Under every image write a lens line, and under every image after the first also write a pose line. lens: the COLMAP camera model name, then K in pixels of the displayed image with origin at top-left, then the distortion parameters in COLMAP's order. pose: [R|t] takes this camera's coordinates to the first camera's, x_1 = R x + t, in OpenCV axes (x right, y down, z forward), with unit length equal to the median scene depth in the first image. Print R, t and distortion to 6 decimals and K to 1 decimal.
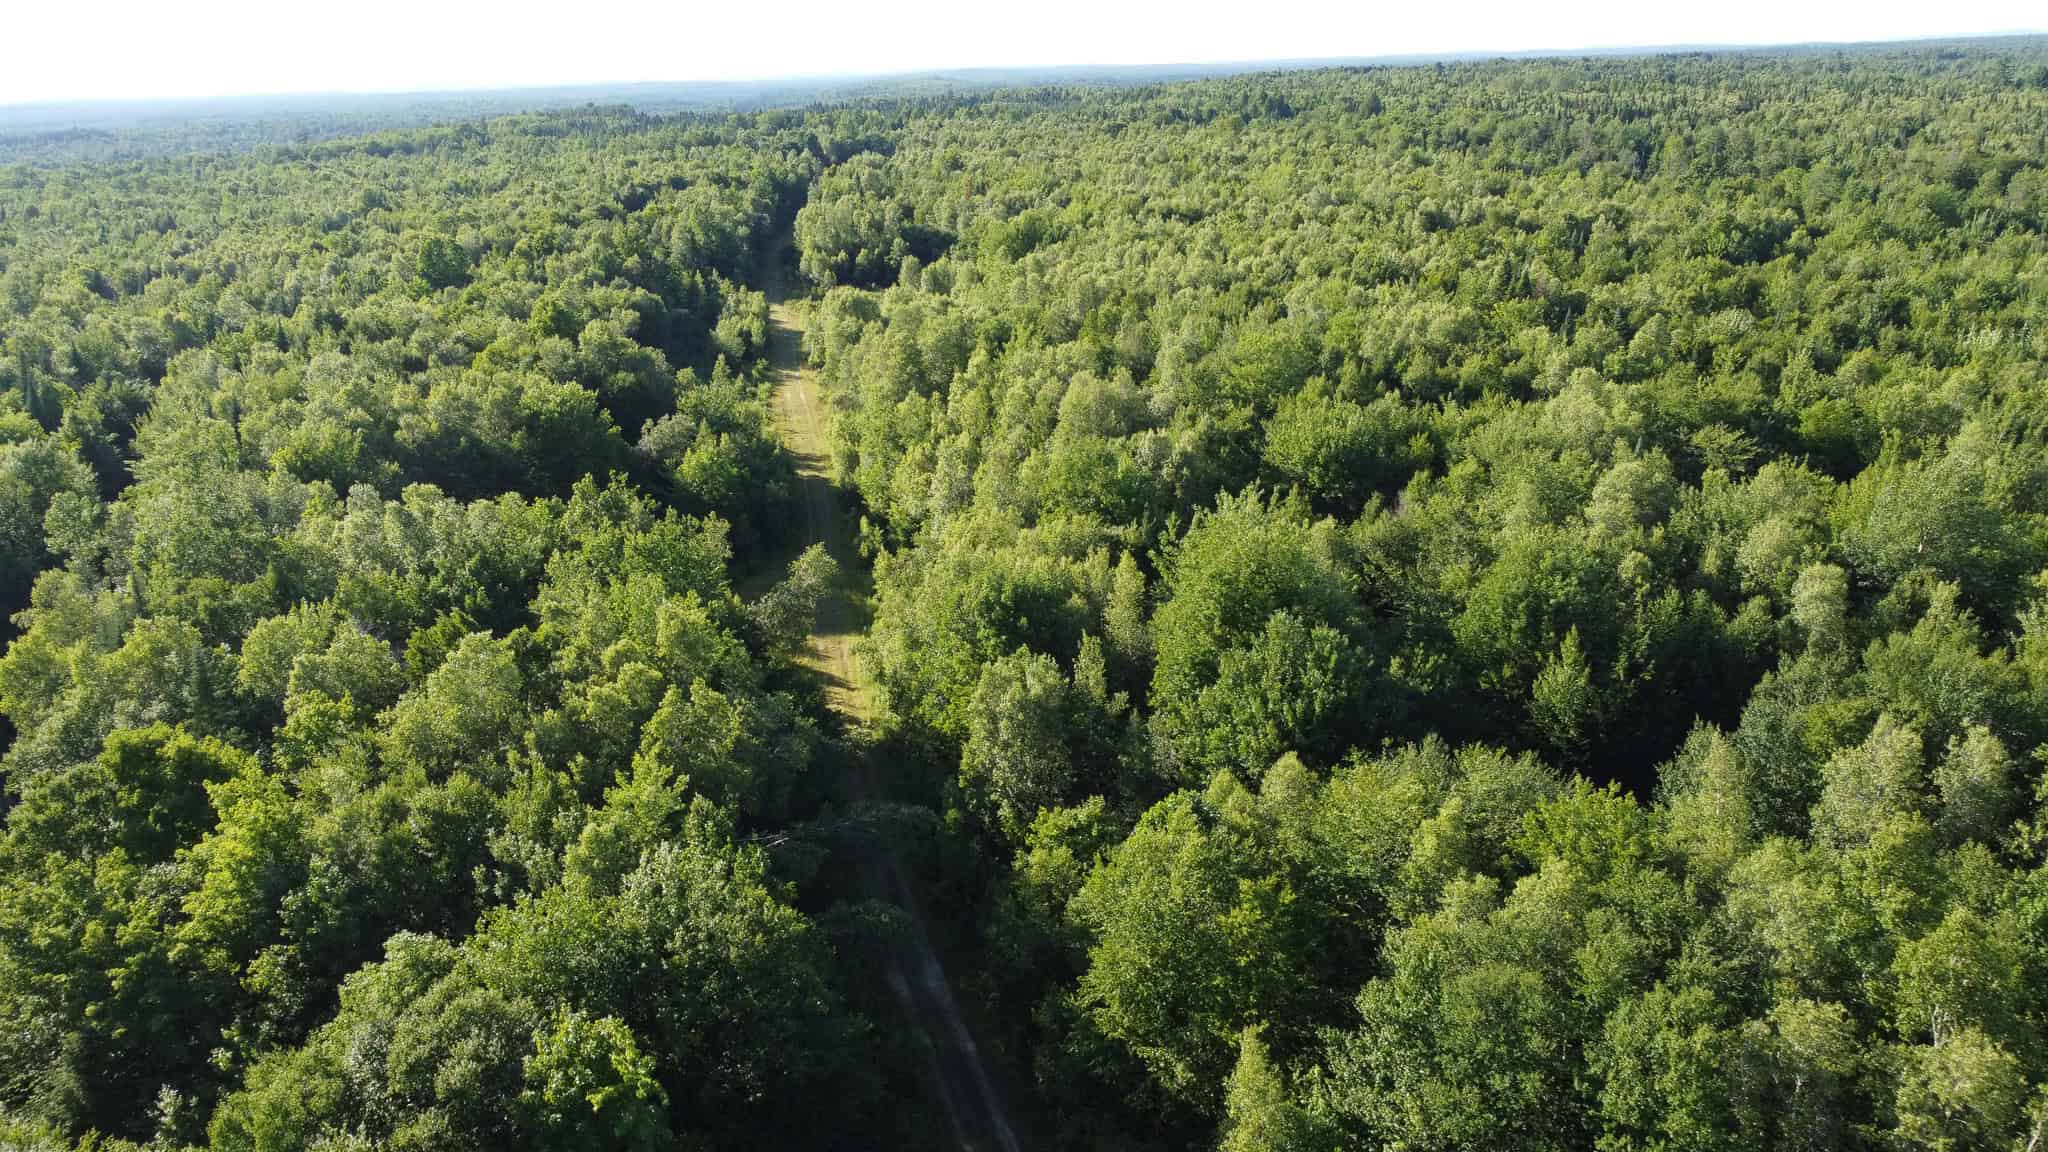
lens RADIAL K [[1553.5, 0, 1018.9], [0, 1553.5, 584.7], [0, 0, 1]] dist [0.005520, -0.007787]
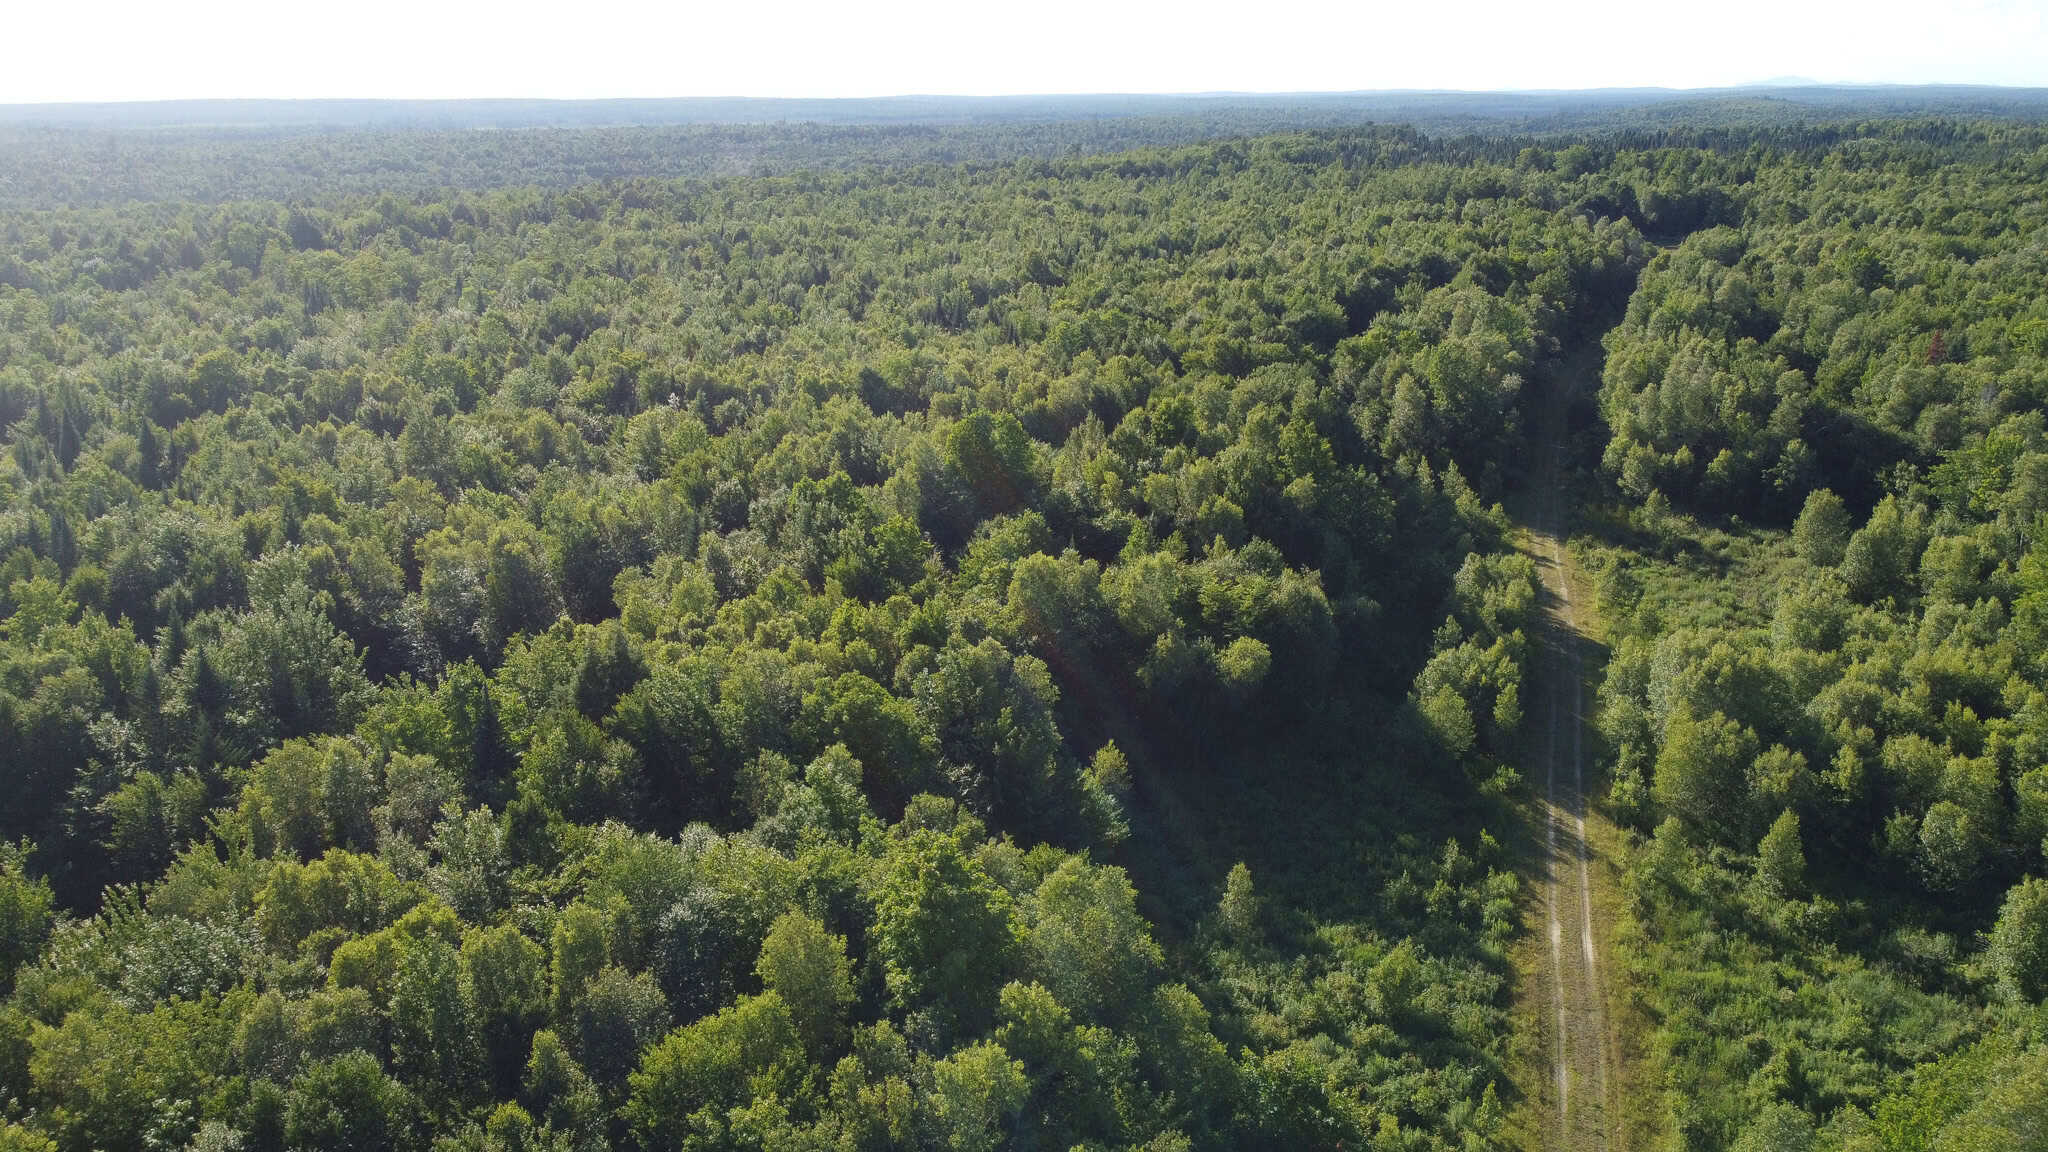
lens RADIAL K [[1553.5, 0, 1022.8], [0, 1553.5, 569.8], [0, 0, 1]] dist [0.005520, -0.007787]
pose [[0.888301, 0.159048, -0.430842, -0.076509], [-0.165181, 0.985985, 0.023415, -0.143876], [0.428528, 0.050367, 0.902124, 0.376953]]
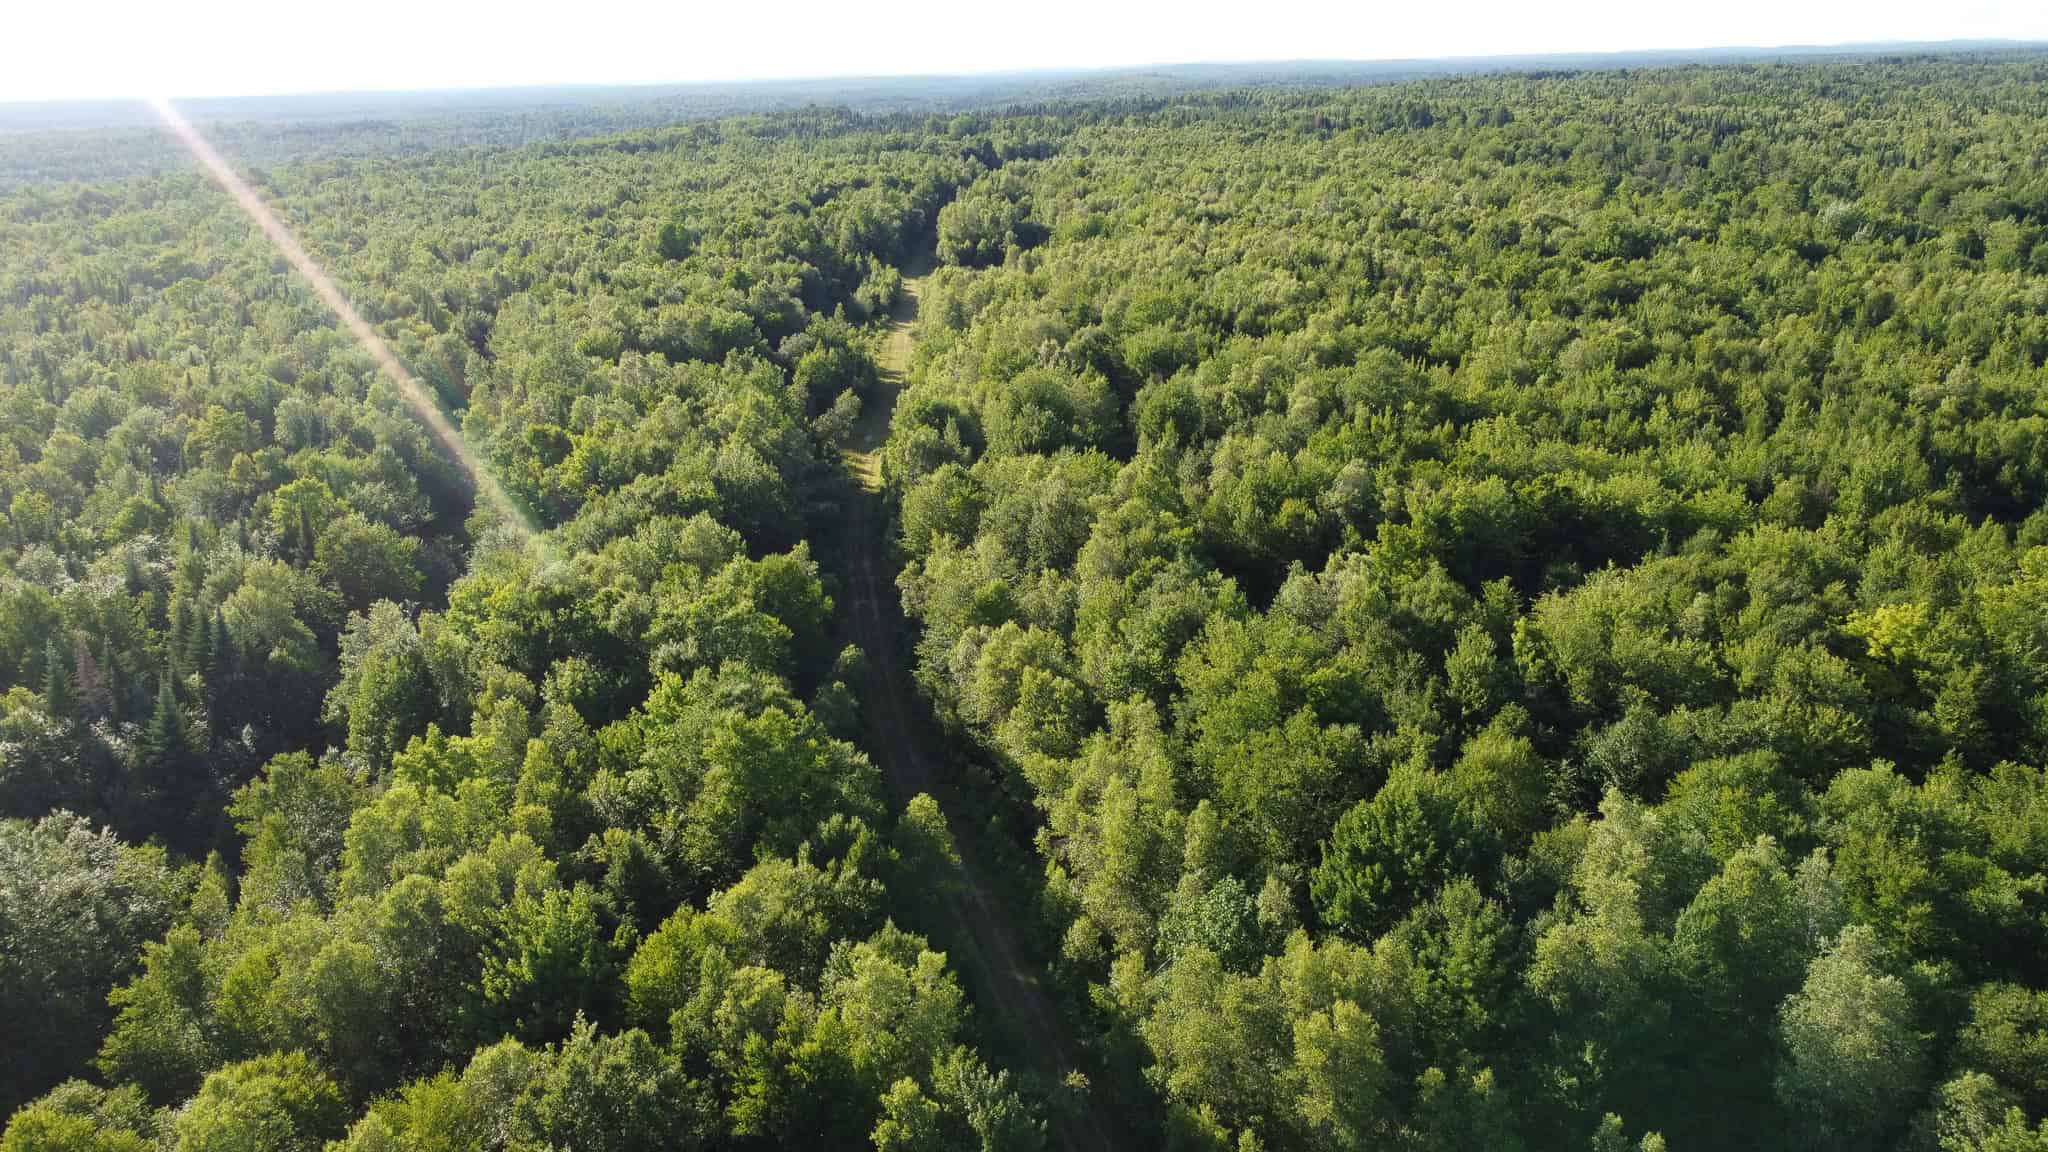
lens RADIAL K [[1553.5, 0, 1026.6], [0, 1553.5, 571.4], [0, 0, 1]] dist [0.005520, -0.007787]
pose [[0.991119, 0.044554, -0.125292, 0.113080], [-0.045068, 0.998983, -0.001274, 0.064171], [0.125108, 0.006910, 0.992119, -0.292805]]
